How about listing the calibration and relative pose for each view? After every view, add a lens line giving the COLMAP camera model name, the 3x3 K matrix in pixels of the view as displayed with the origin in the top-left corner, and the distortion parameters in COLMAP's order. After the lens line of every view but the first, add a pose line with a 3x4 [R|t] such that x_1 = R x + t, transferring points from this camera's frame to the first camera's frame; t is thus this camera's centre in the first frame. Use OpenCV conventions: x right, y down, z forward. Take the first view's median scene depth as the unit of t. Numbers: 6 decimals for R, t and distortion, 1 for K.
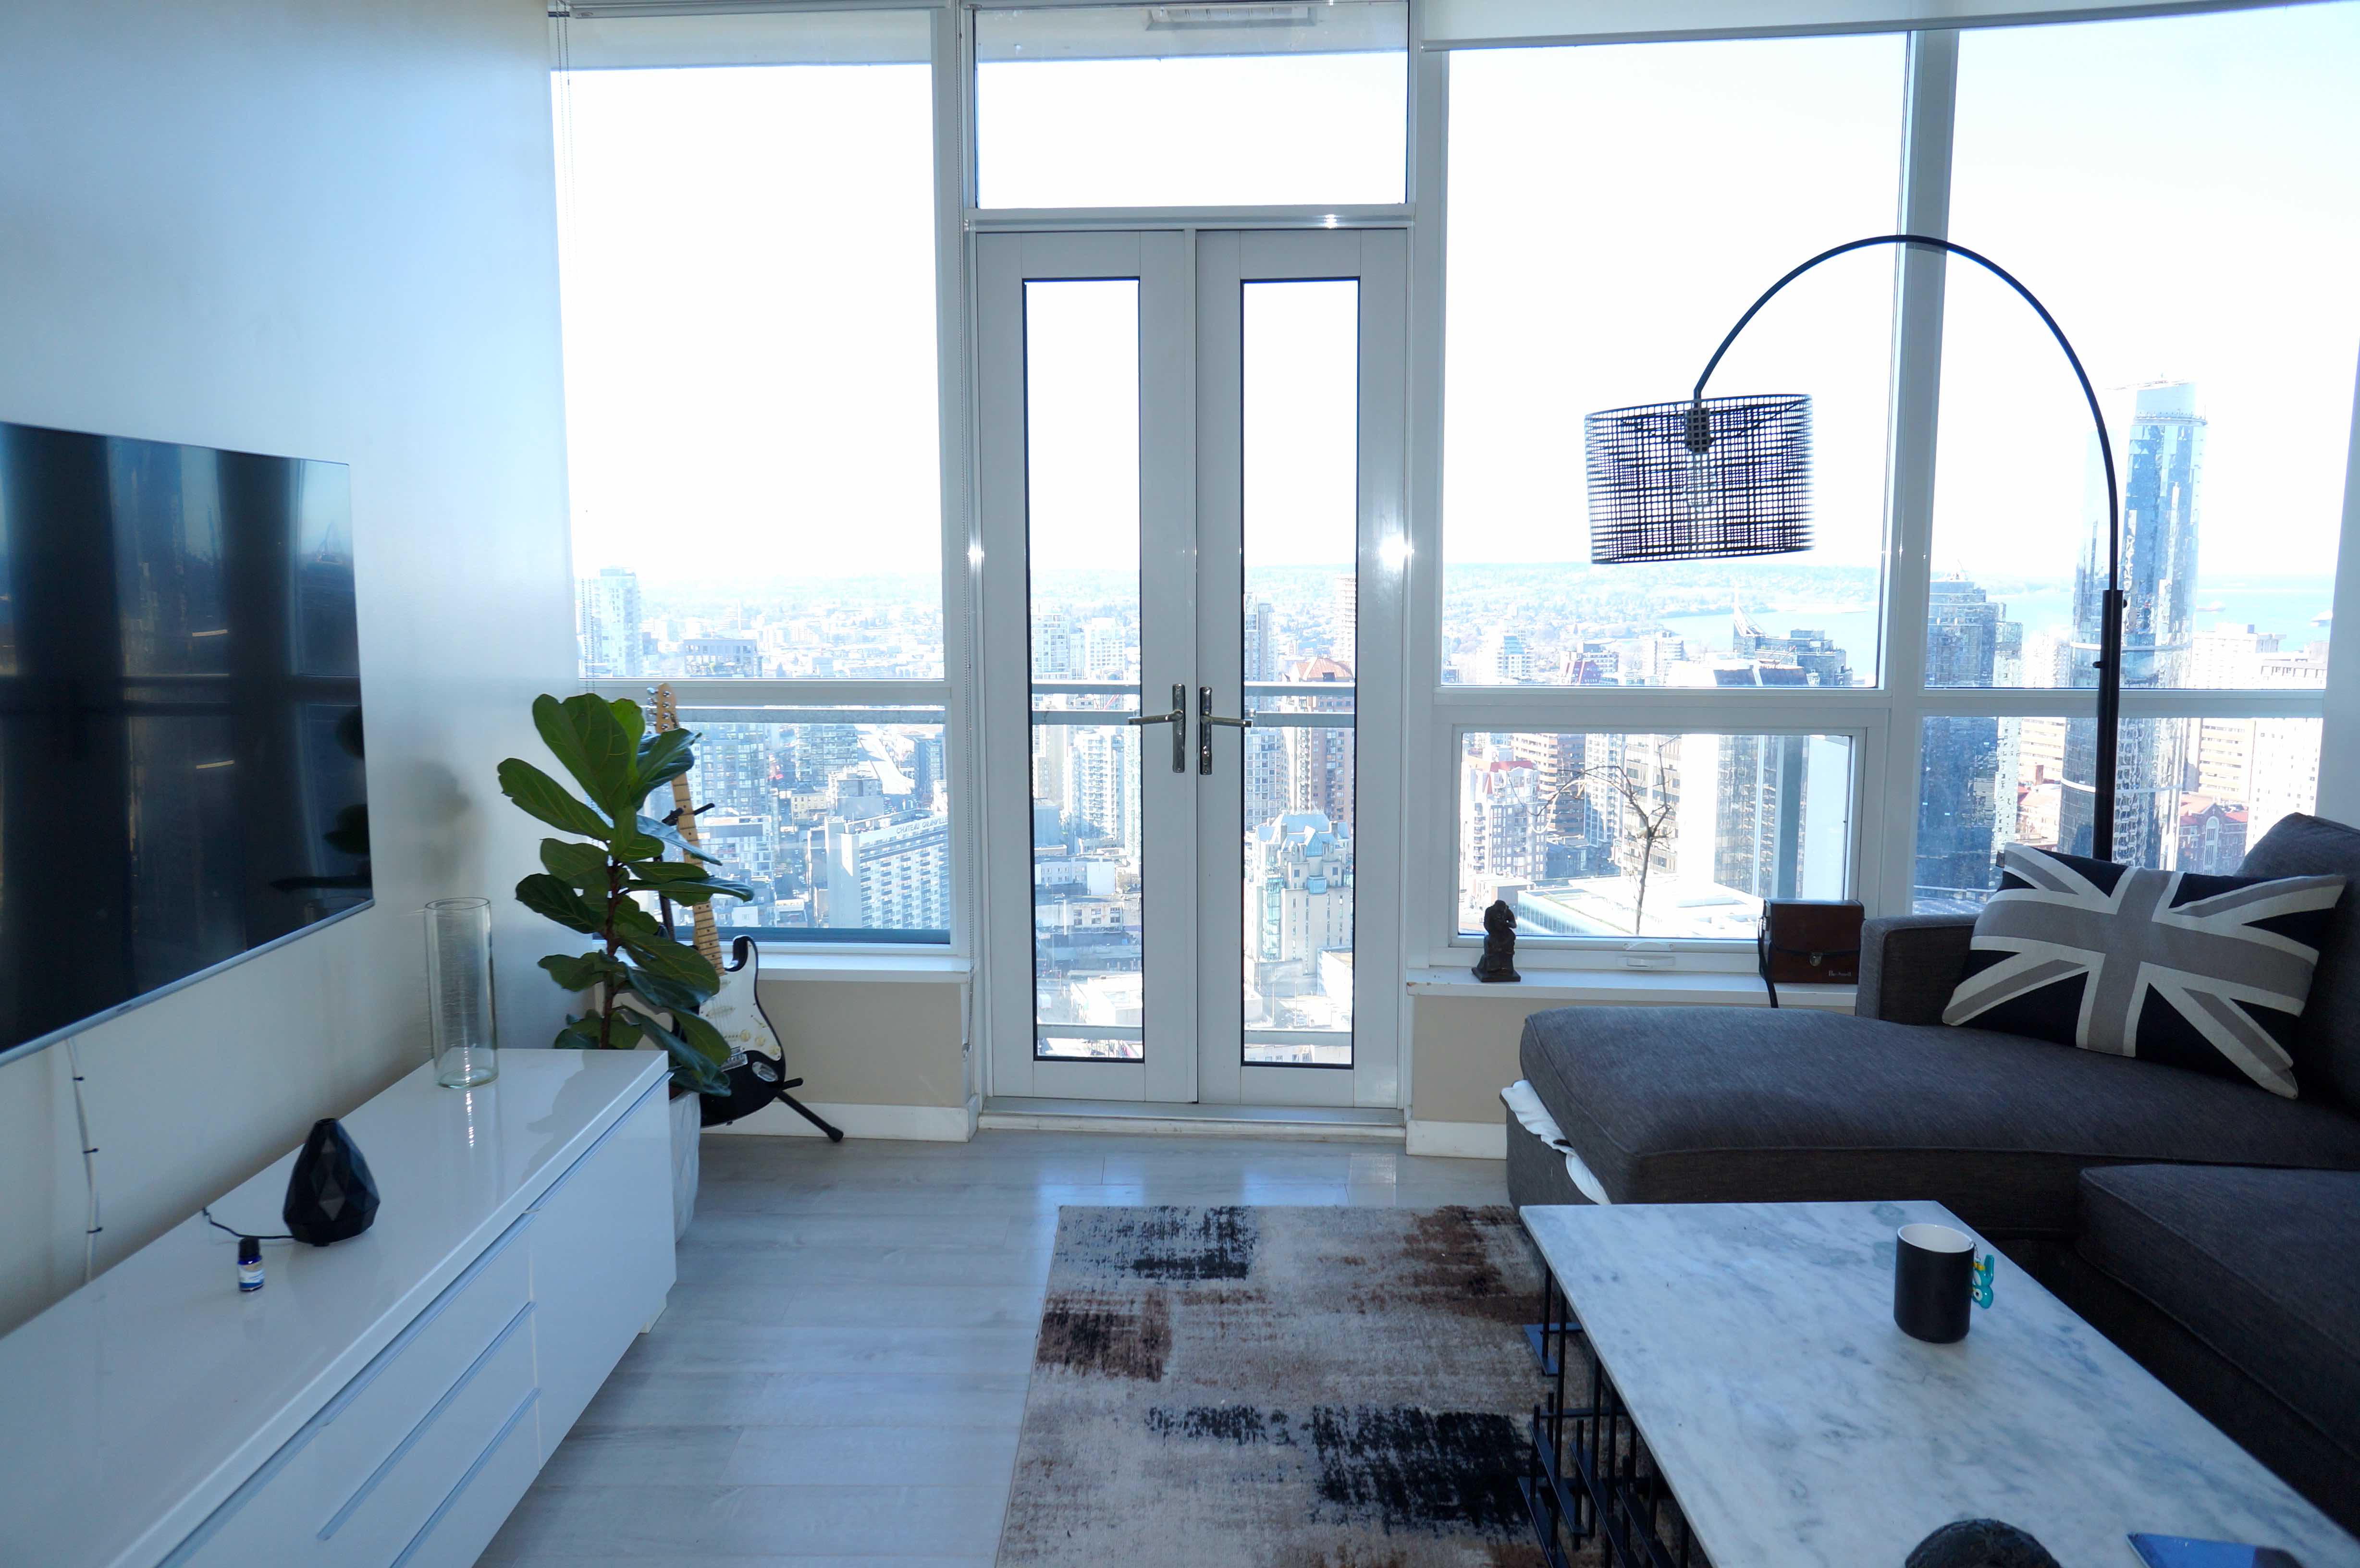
lens RADIAL K [[1627.2, 0, 1170.1], [0, 1627.2, 769.1], [0, 0, 1]] dist [-0.052176, 0.075879]
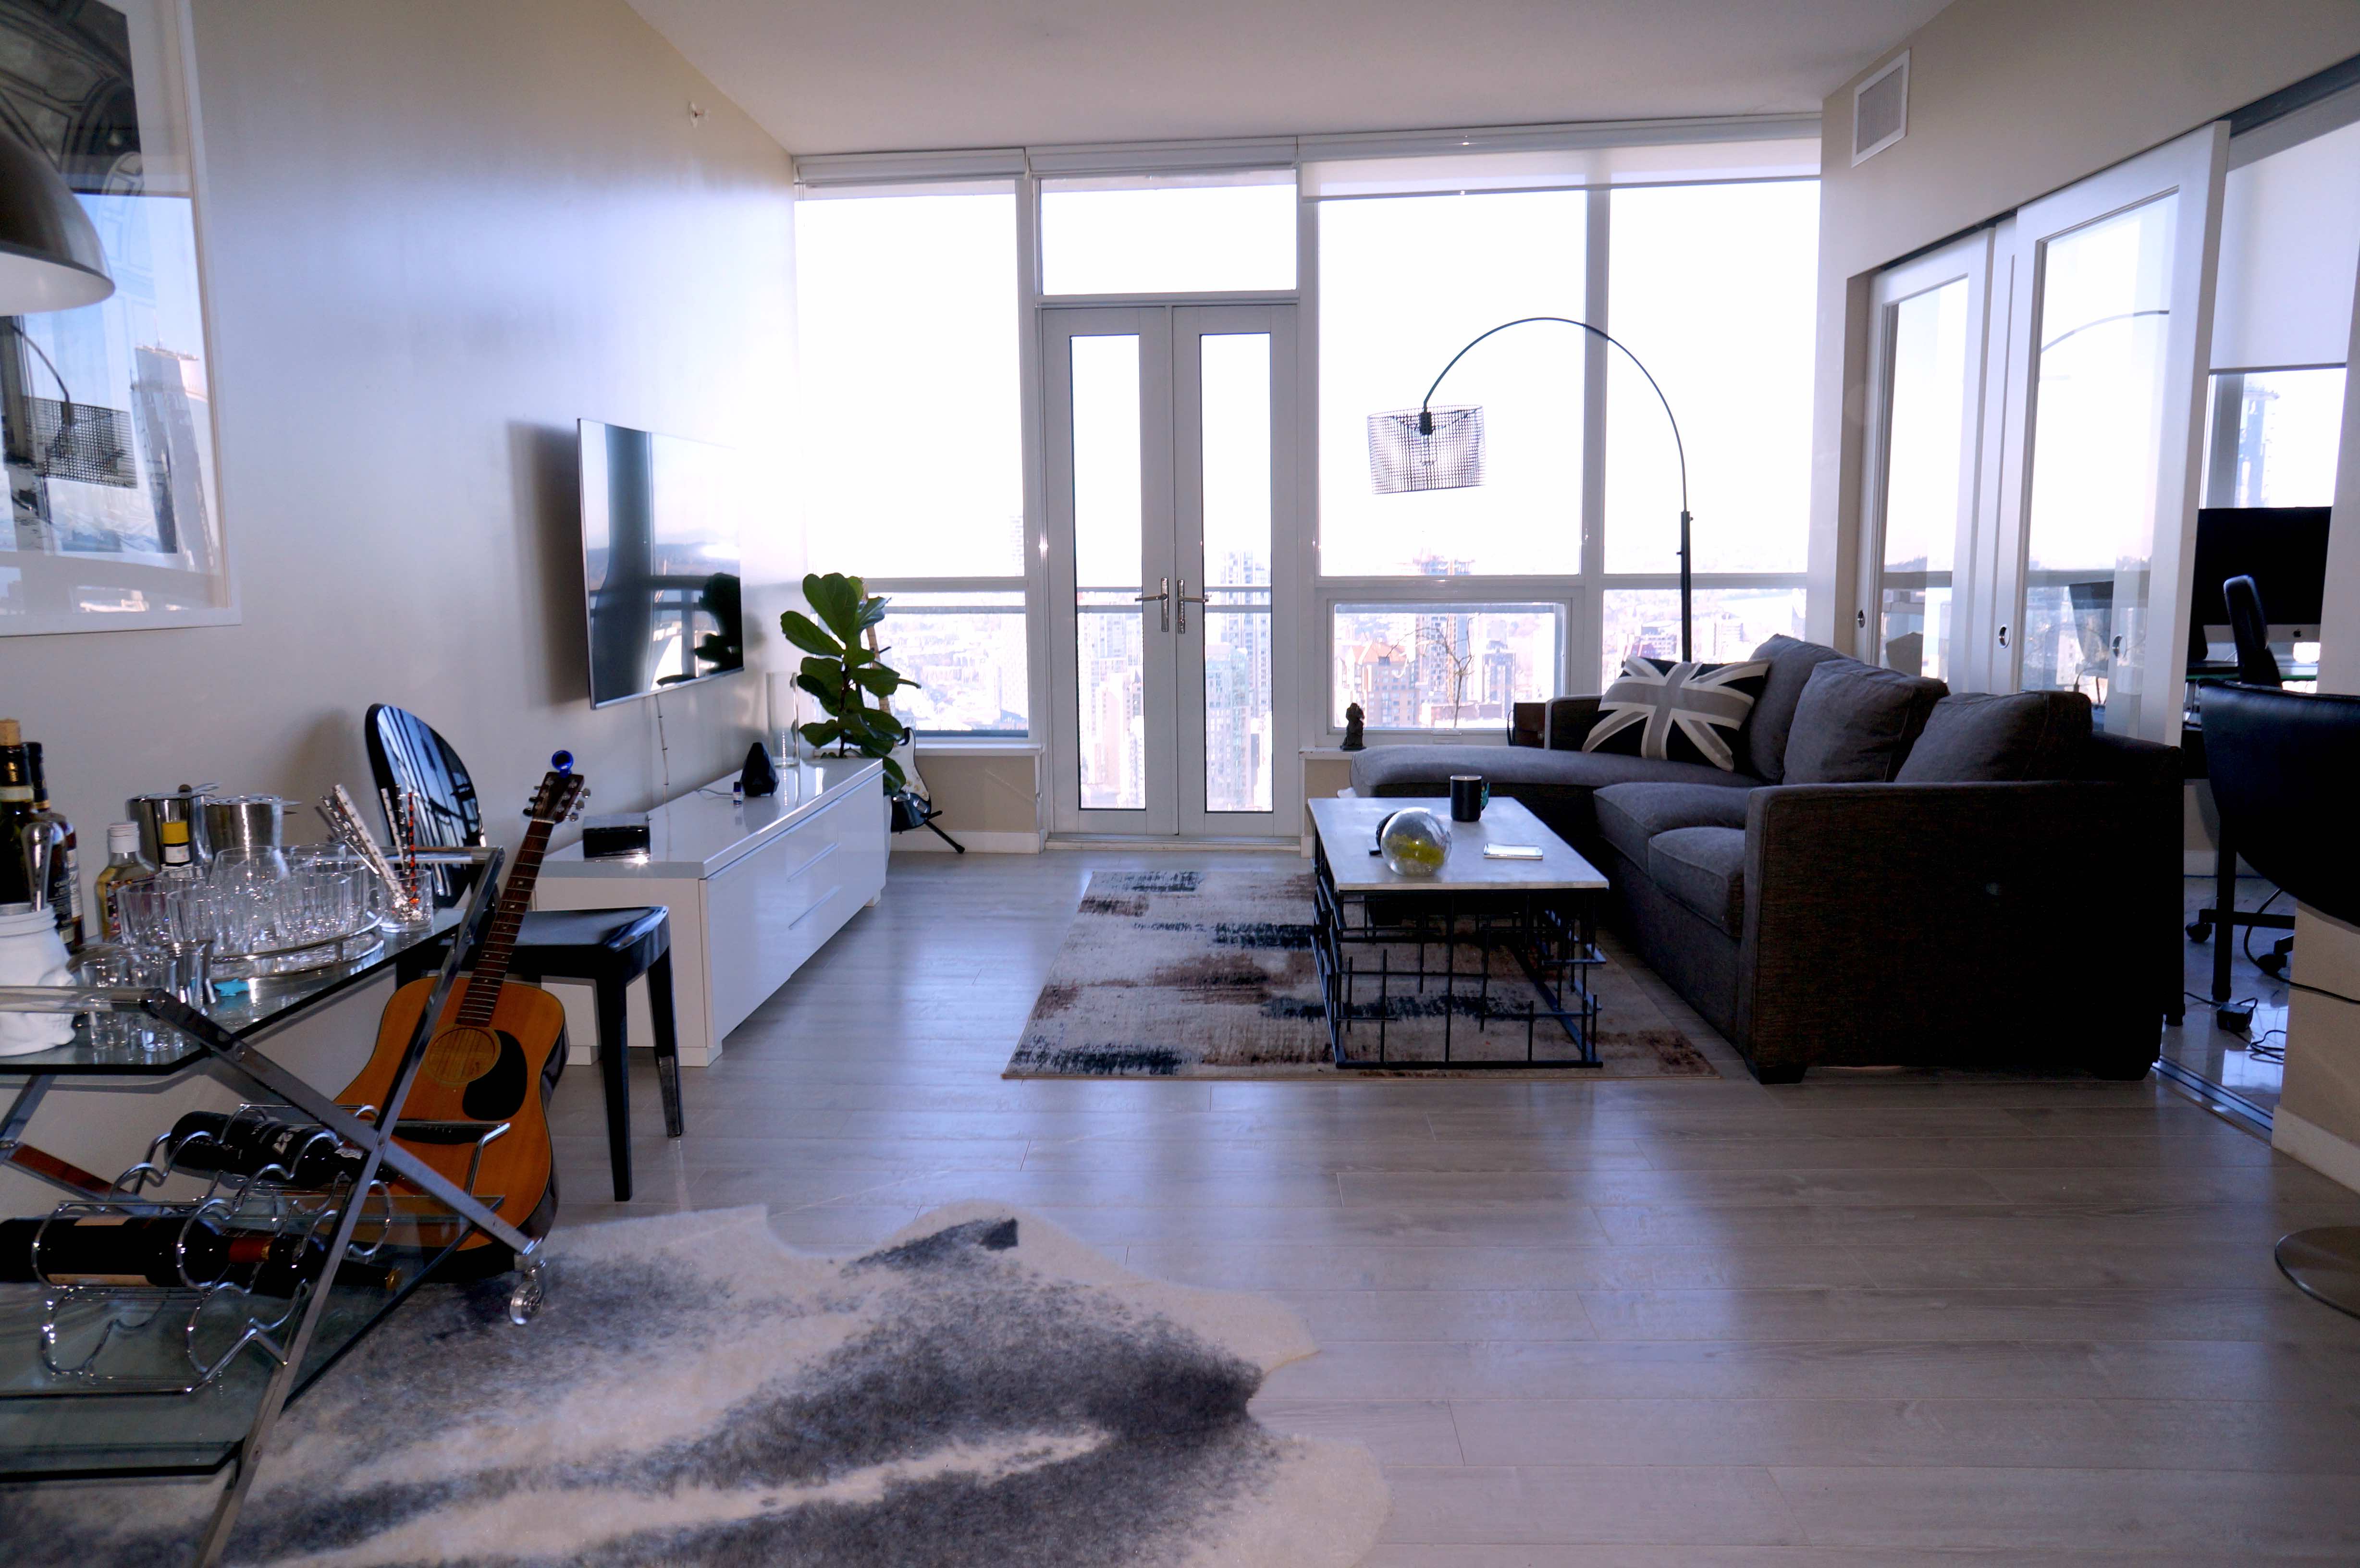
lens RADIAL K [[1627.2, 0, 1160.1], [0, 1627.2, 786.9], [0, 0, 1]] dist [-0.052176, 0.075879]
pose [[0.999301, -0.002110, -0.037336, 0.068994], [0.002878, 0.999785, 0.020529, 0.140861], [0.037285, -0.020622, 0.999092, -0.734915]]
